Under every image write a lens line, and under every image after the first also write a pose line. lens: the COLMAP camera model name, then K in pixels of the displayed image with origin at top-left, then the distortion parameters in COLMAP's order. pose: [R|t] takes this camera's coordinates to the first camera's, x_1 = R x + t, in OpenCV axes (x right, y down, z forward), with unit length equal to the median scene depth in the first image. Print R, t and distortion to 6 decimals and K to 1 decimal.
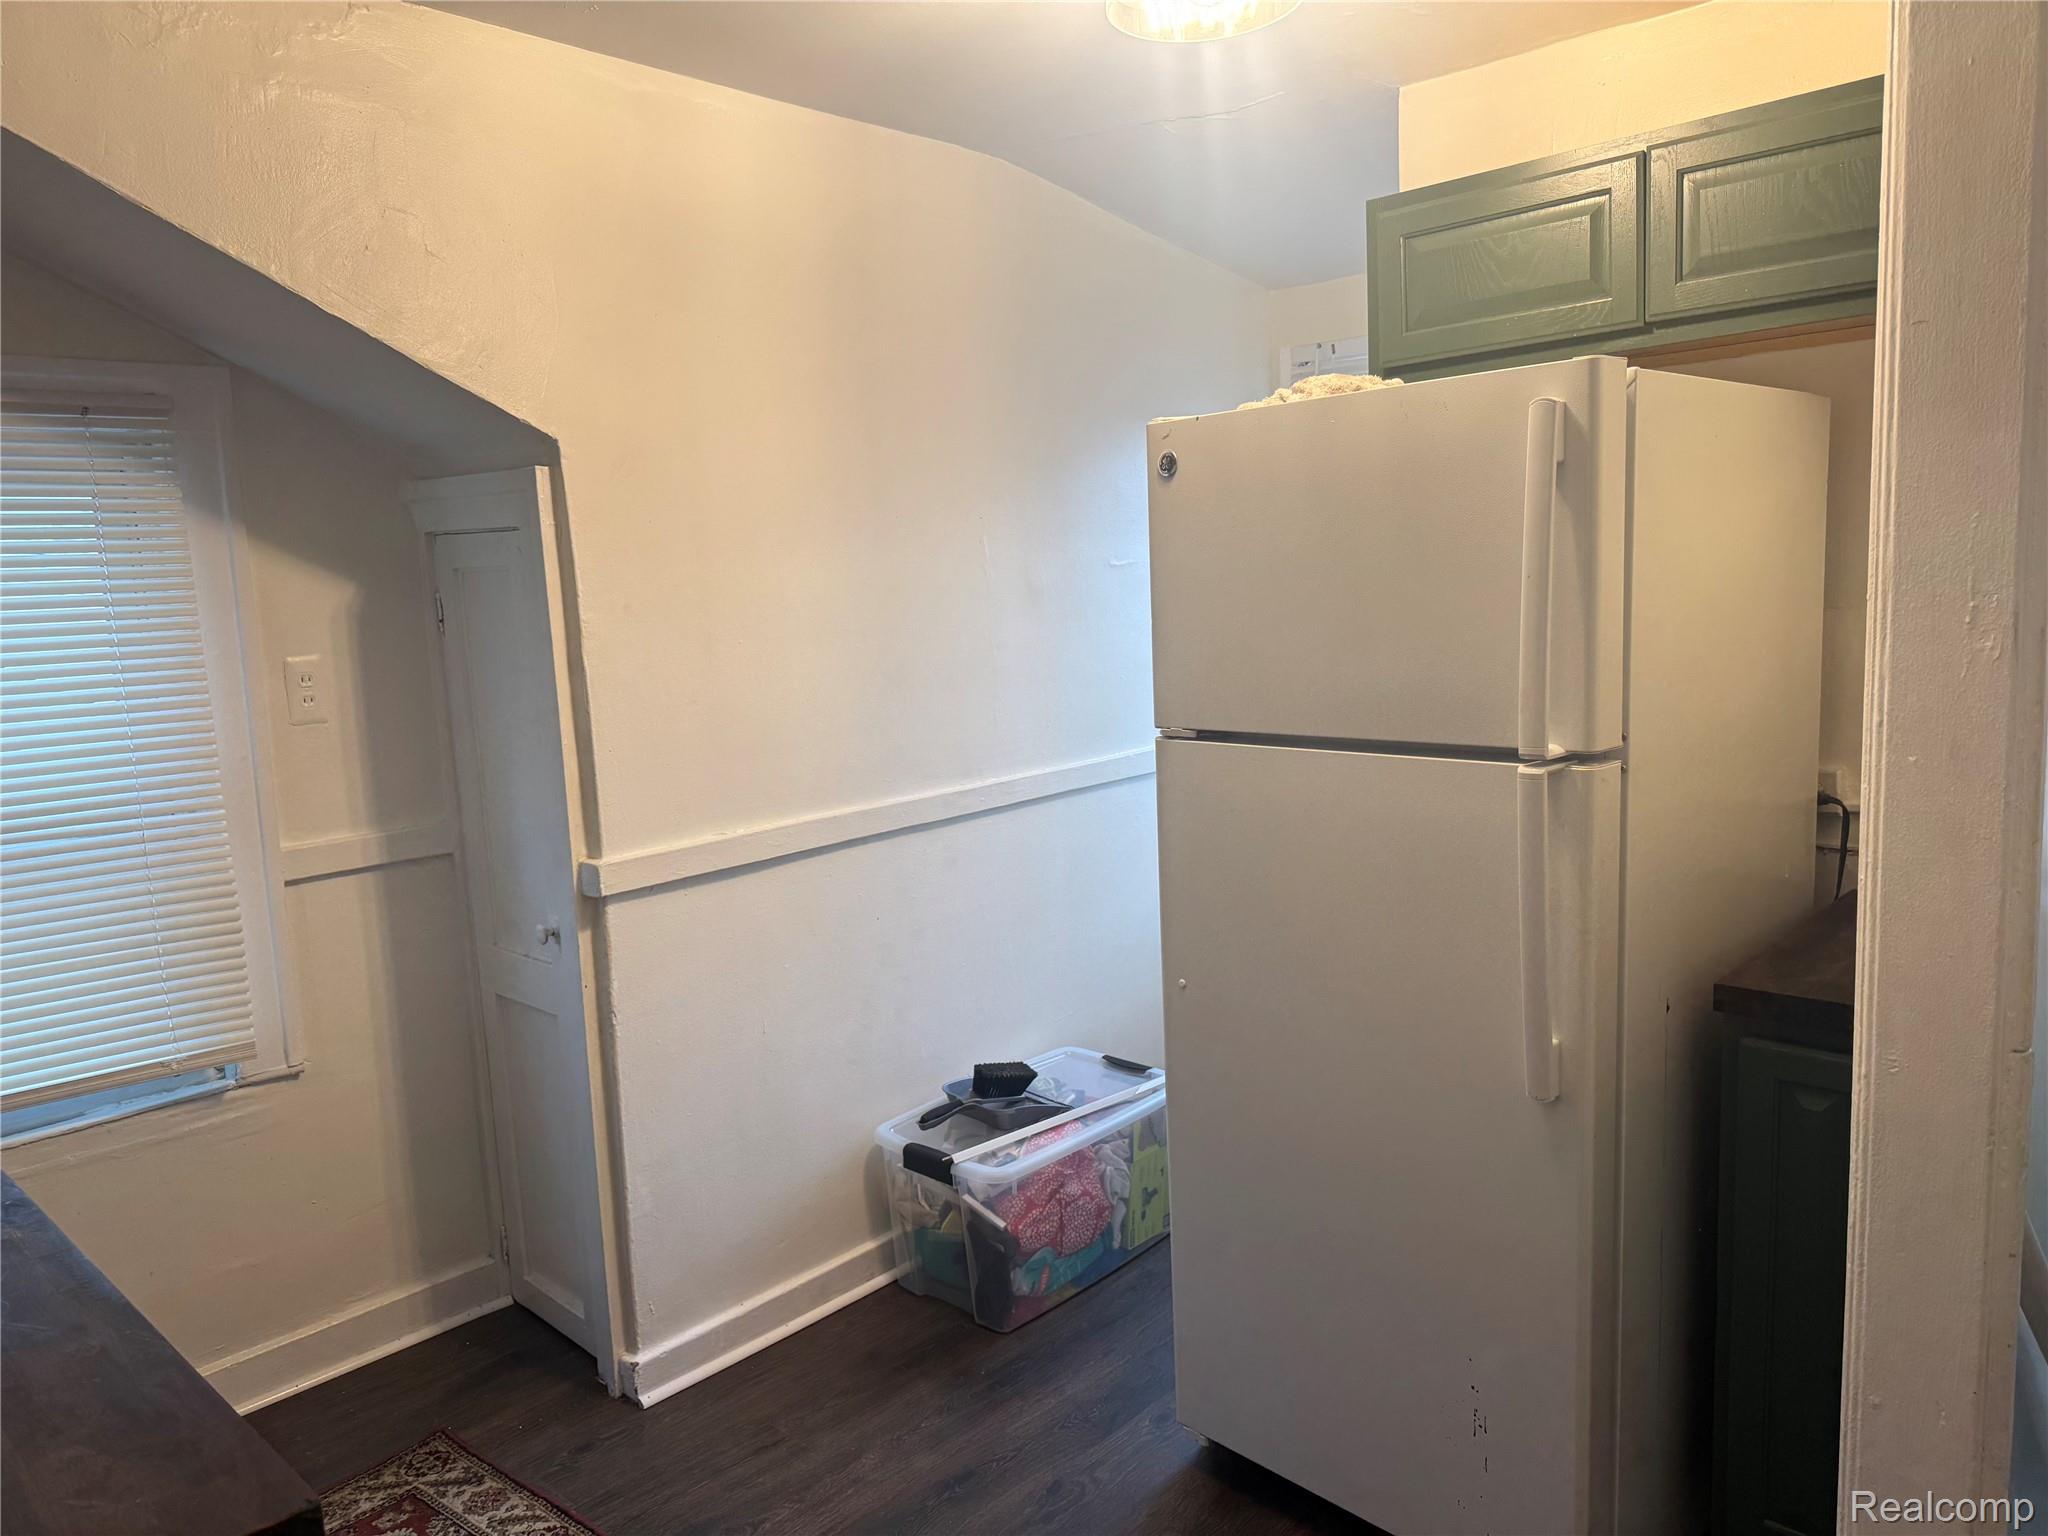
lens RADIAL K [[1432.4, 0, 1026.8], [0, 1432.4, 776.5], [0, 0, 1]] dist [0.001504, 0.000136]
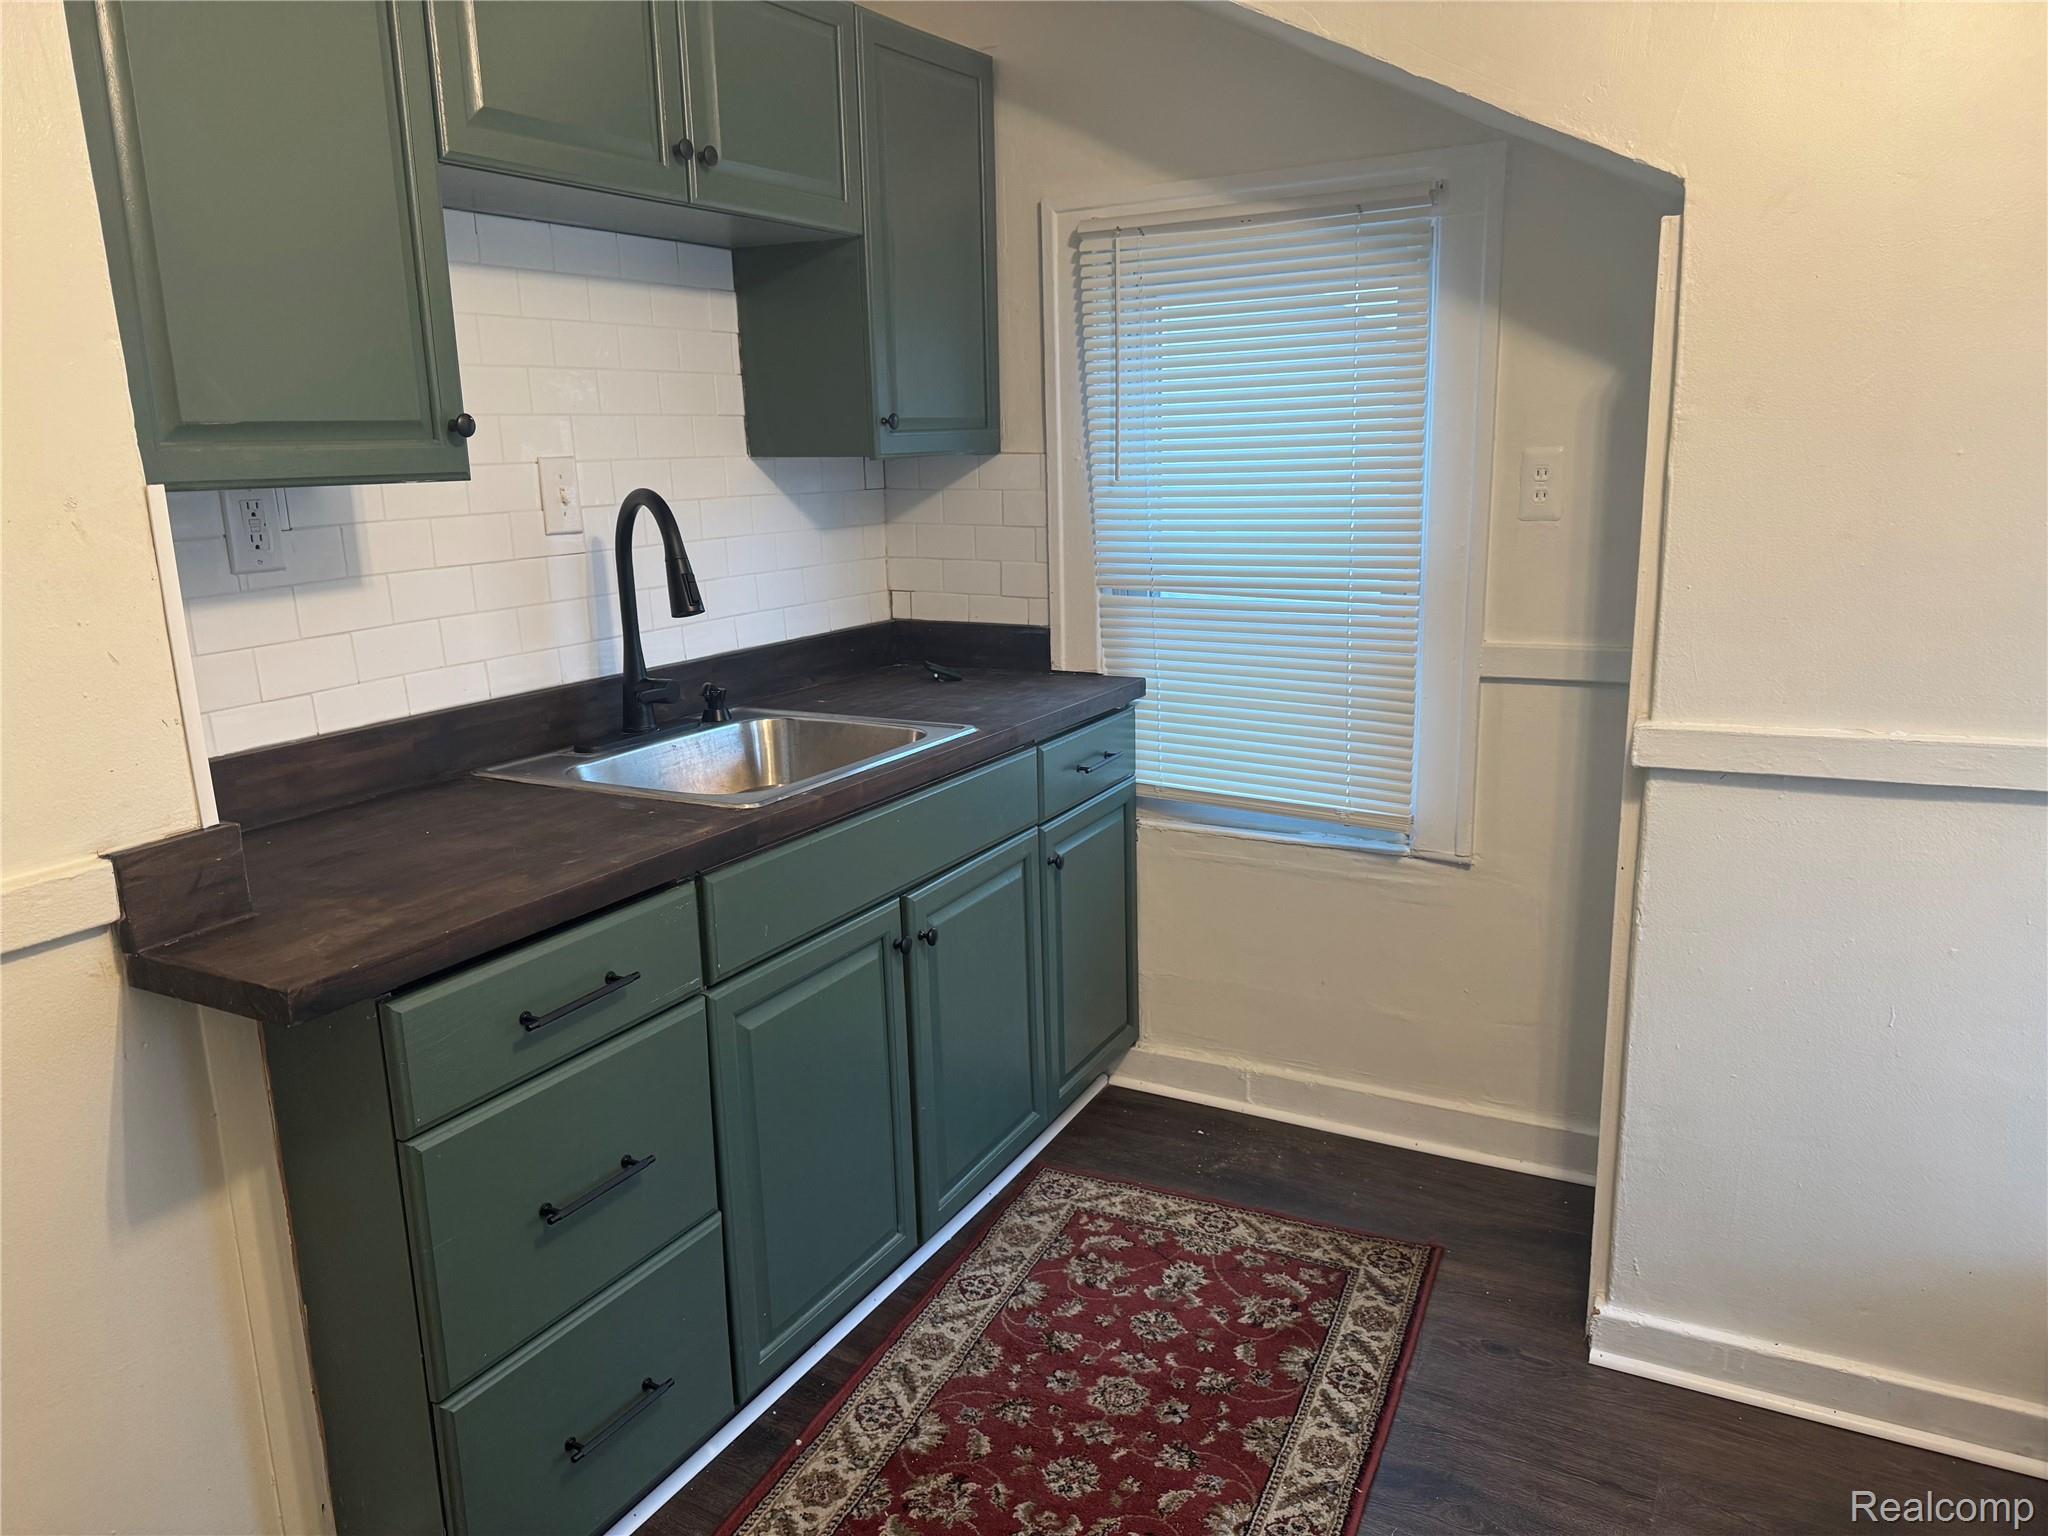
lens RADIAL K [[1439.6, 0, 1024.0], [0, 1439.6, 768.0], [0, 0, 1]] dist [-0.004456, -0.005286]
pose [[0.262725, 0.251630, -0.931481, 0.360507], [-0.116899, 0.966585, 0.228141, -0.058372], [0.957763, 0.048950, 0.283362, 0.426852]]
